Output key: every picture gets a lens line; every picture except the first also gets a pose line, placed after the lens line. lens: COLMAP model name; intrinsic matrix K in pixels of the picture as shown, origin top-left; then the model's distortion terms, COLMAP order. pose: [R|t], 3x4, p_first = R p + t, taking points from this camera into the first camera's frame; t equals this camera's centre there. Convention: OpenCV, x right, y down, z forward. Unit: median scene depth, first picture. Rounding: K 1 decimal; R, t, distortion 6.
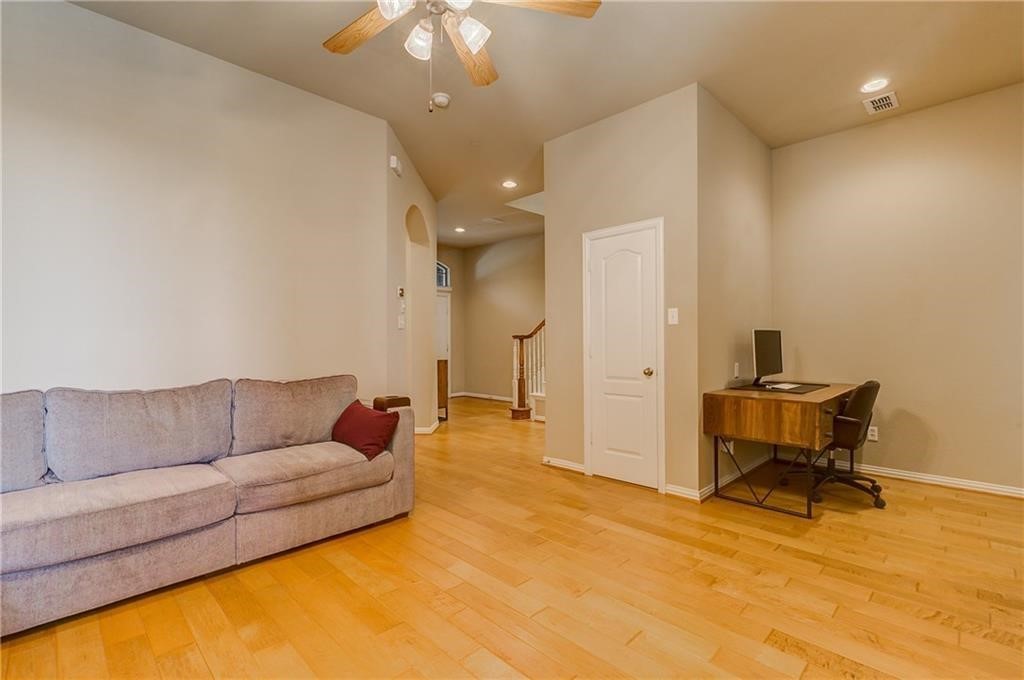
lens RADIAL K [[462.2, 0, 551.7], [0, 462.2, 341.2], [0, 0, 1]] dist [0.001918, -0.002365]
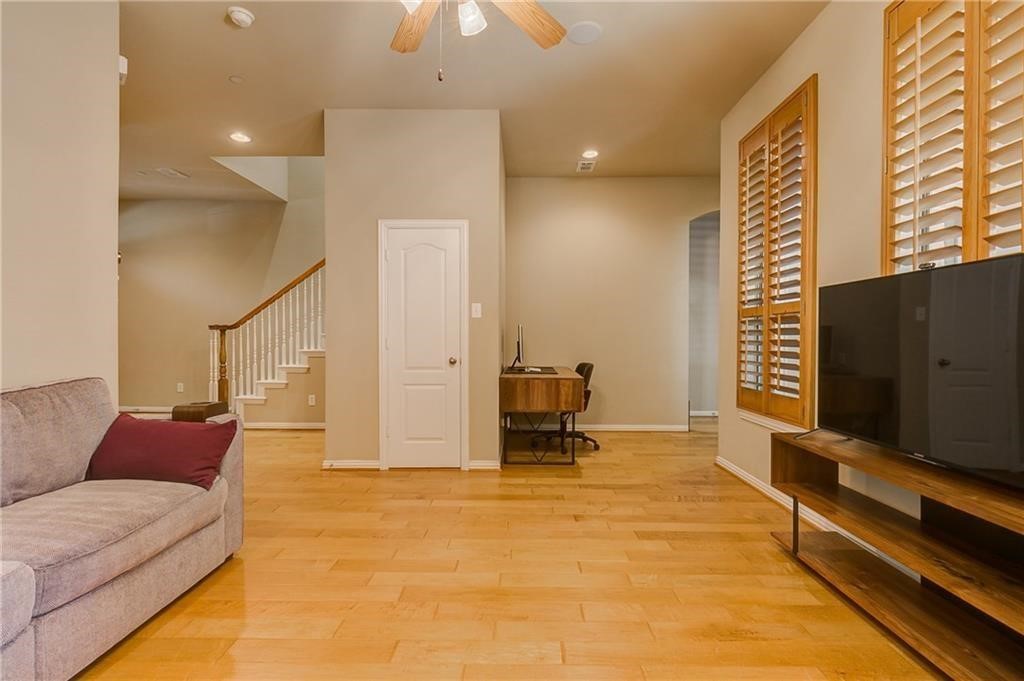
lens RADIAL K [[462.2, 0, 518.9], [0, 462.2, 340.6], [0, 0, 1]] dist [0.001918, -0.002365]
pose [[0.728737, 0.001367, 0.684792, -0.425682], [-0.005136, 0.999981, 0.003470, 0.014701], [-0.684774, -0.006046, 0.728730, 0.110856]]
